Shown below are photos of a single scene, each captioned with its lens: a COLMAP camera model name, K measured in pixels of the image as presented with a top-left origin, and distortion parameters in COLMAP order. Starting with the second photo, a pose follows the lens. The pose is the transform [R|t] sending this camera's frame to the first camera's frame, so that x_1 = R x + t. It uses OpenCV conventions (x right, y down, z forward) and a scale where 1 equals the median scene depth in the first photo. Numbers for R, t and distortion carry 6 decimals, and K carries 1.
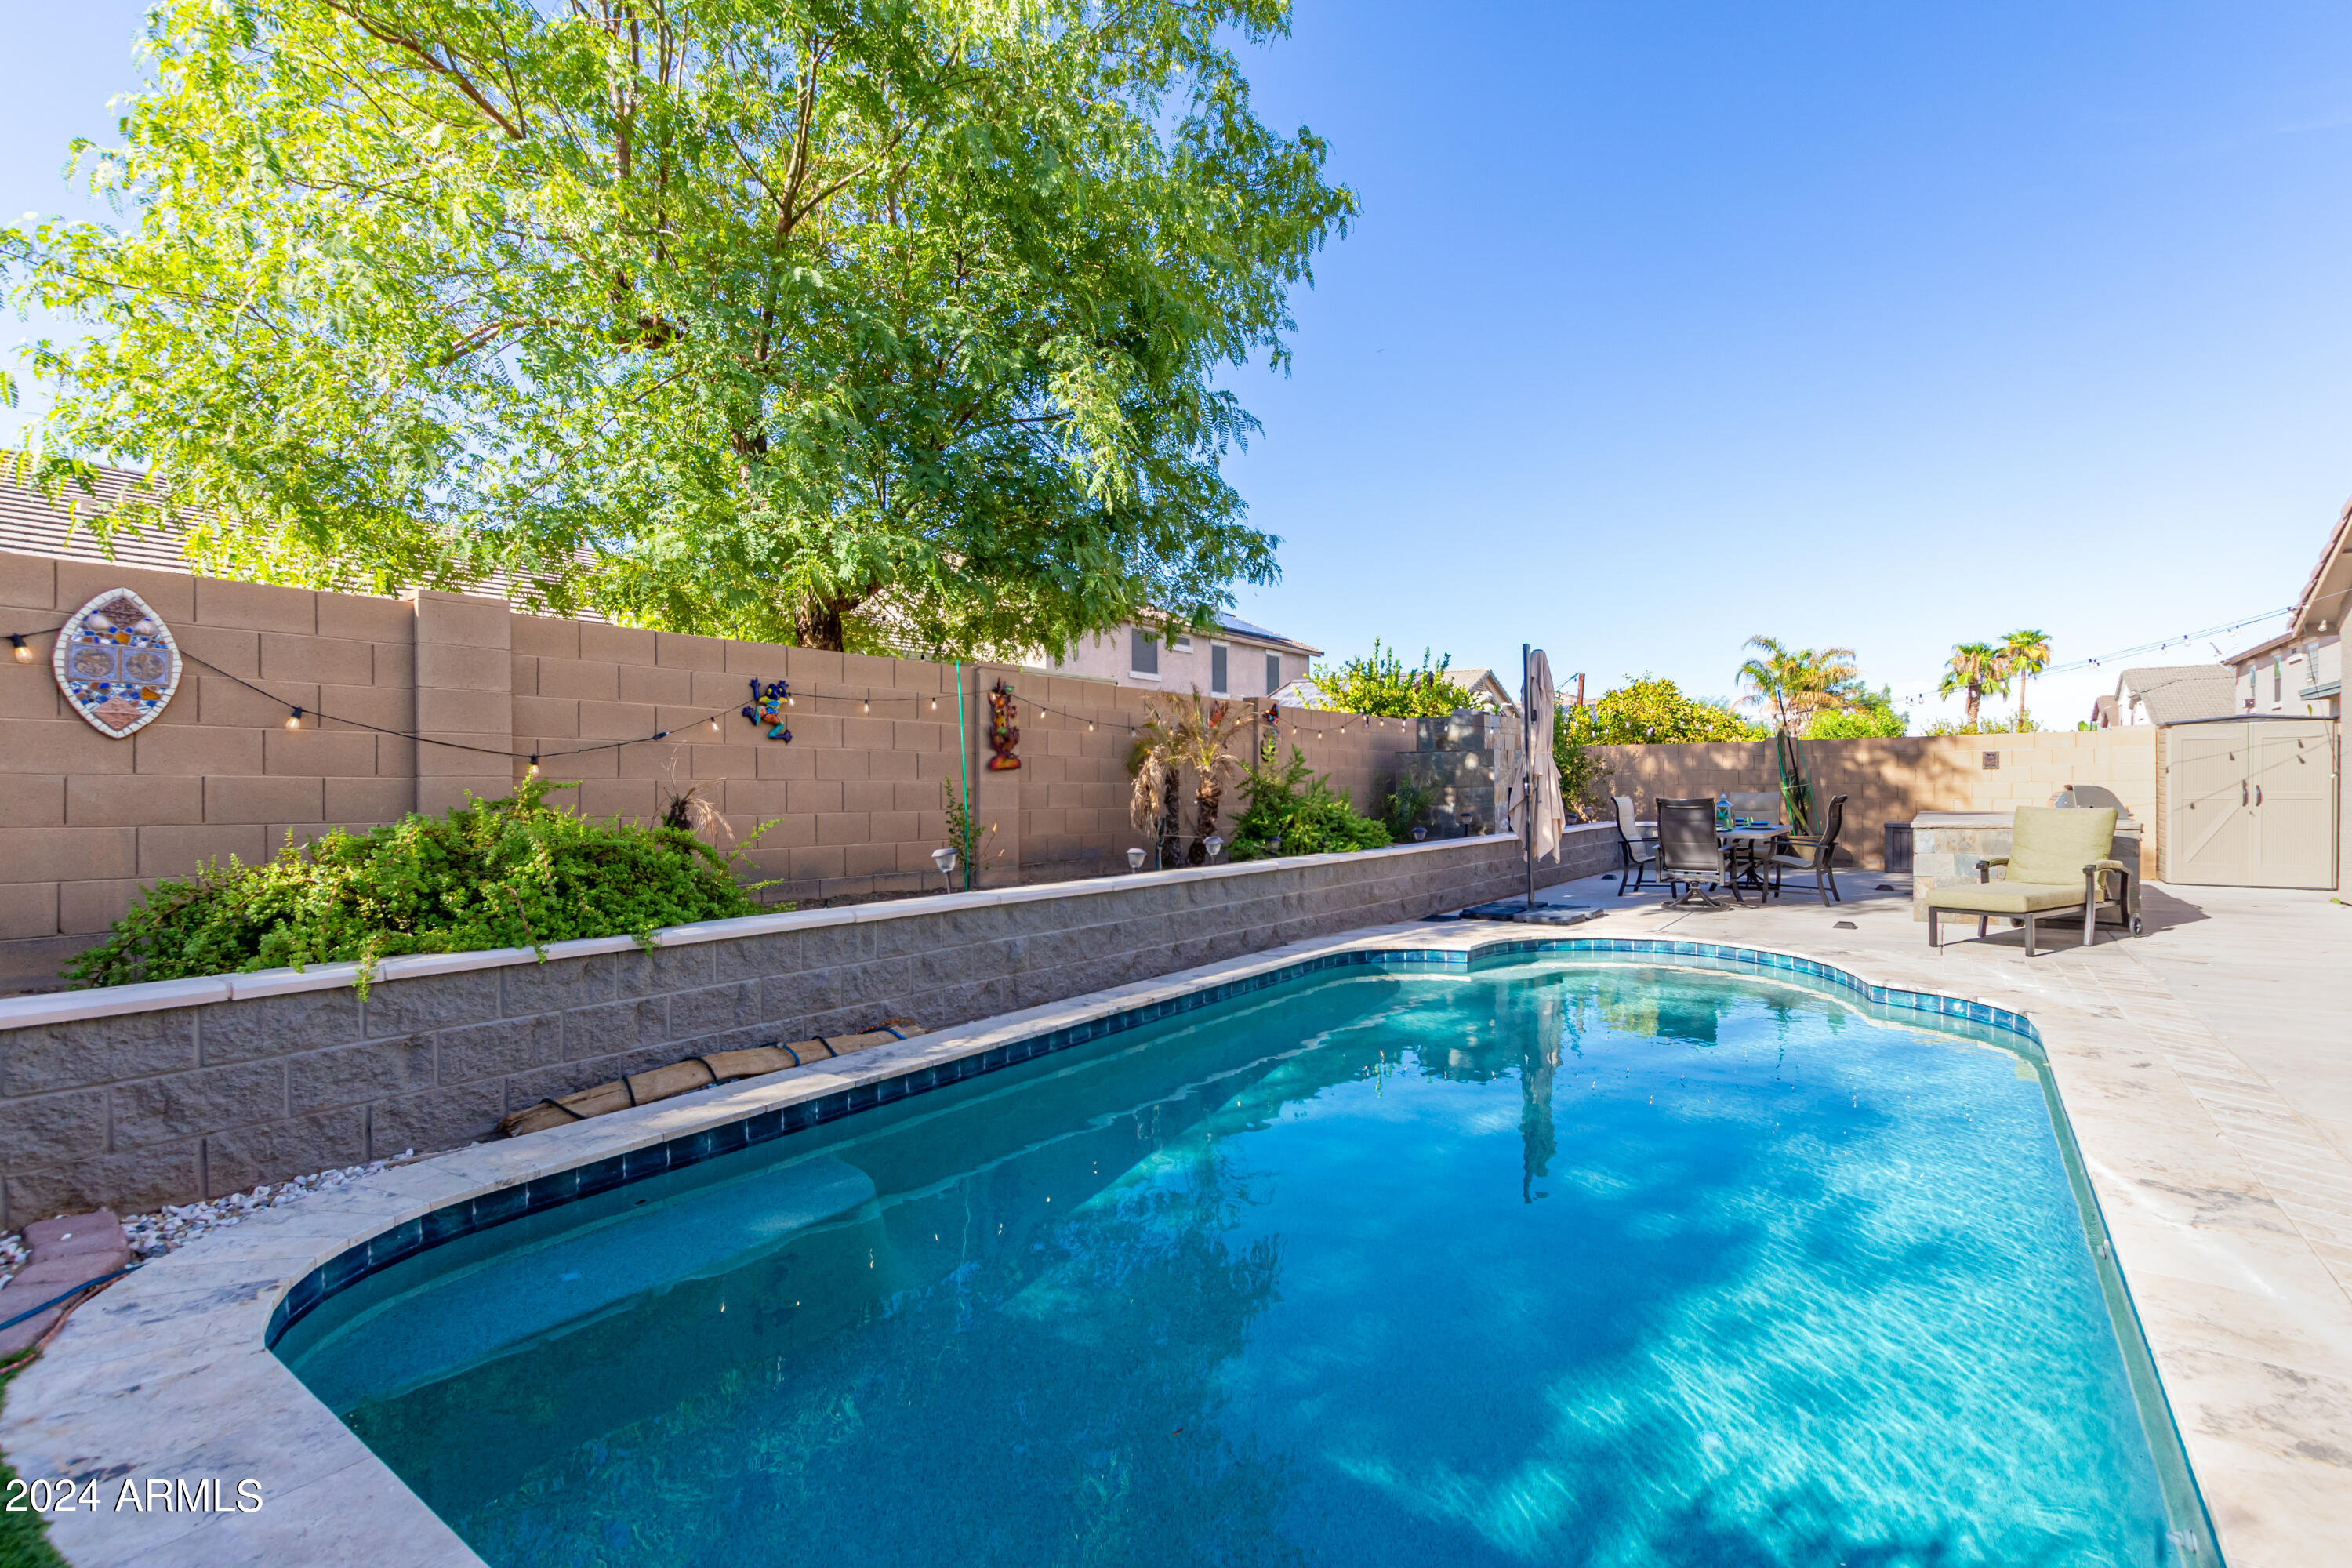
lens RADIAL K [[1067.5, 0, 1176.0], [0, 1067.5, 784.0], [0, 0, 1]] dist [0.002010, 0.000310]
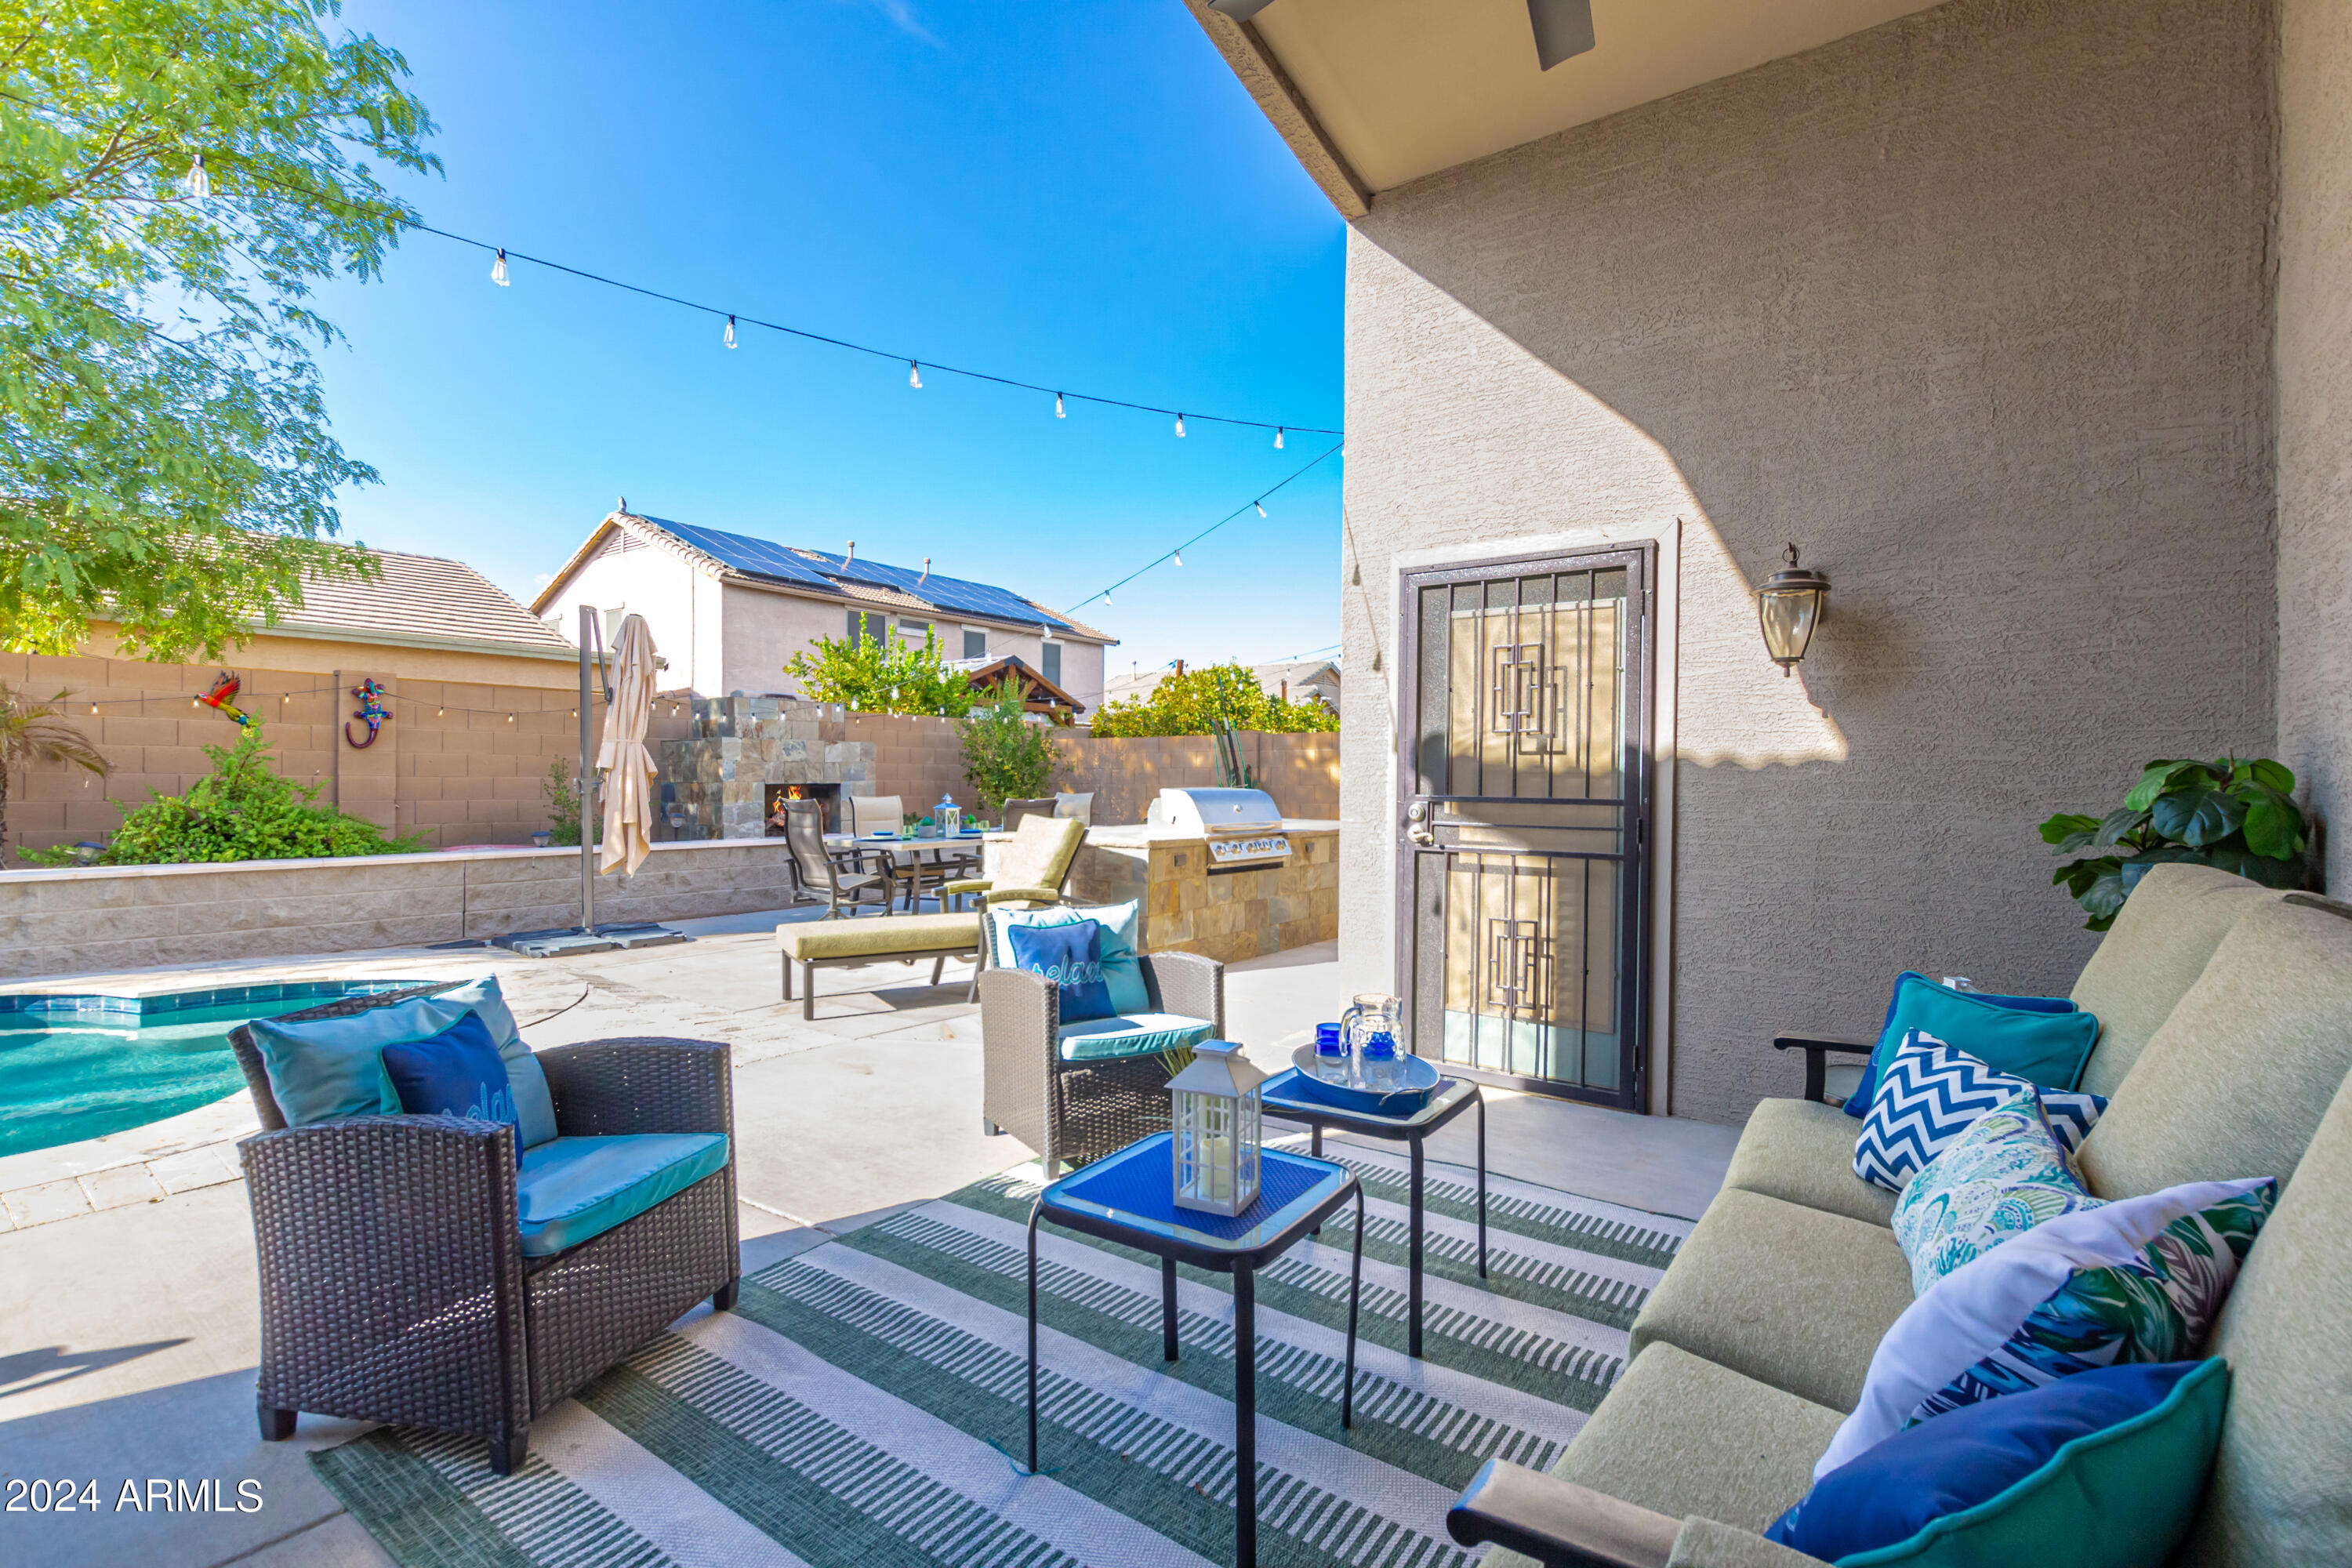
lens RADIAL K [[1085.7, 0, 1176.0], [0, 1085.7, 784.0], [0, 0, 1]] dist [-0.000951, -0.000135]
pose [[0.999887, 0.014287, 0.004609, 0.552987], [-0.014300, 0.999894, 0.002678, -0.002702], [-0.004570, -0.002744, 0.999986, 0.136601]]
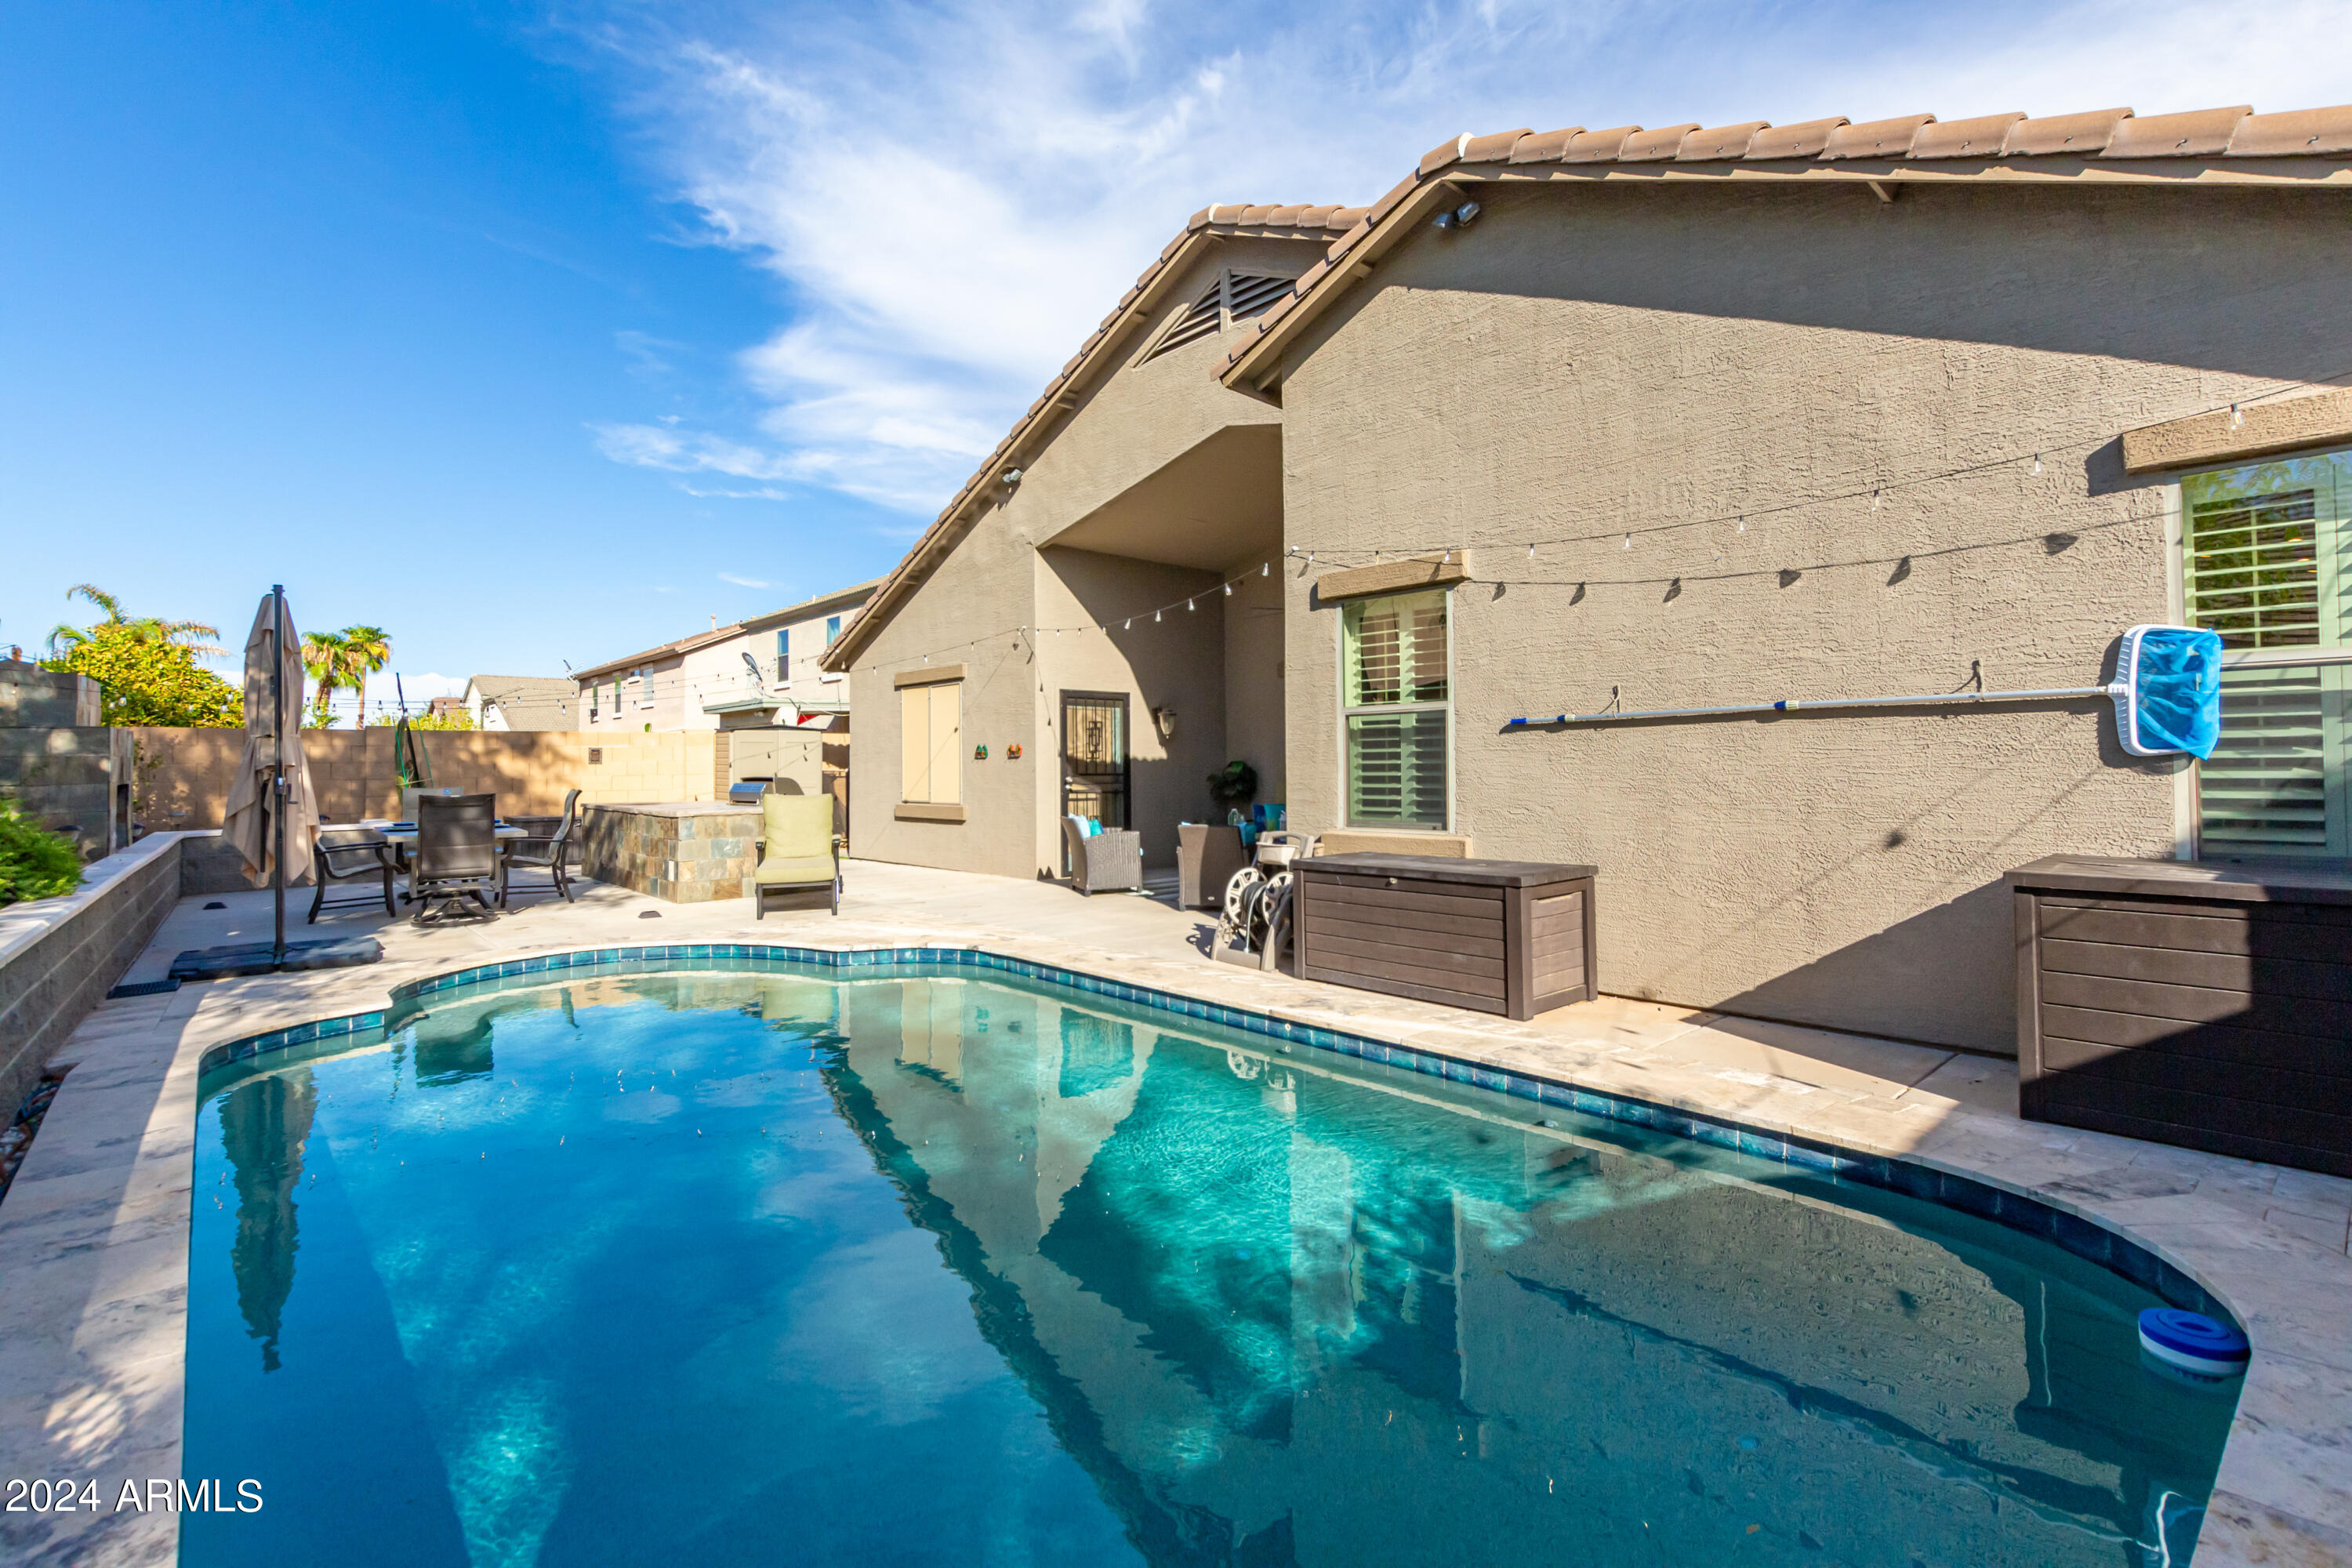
lens RADIAL K [[1067.5, 0, 1176.0], [0, 1067.5, 784.0], [0, 0, 1]] dist [0.002010, 0.000310]
pose [[0.217211, -0.010624, 0.976067, -0.164222], [0.006608, 0.999934, 0.009413, 0.001921], [-0.976102, 0.004405, 0.217267, 0.185352]]
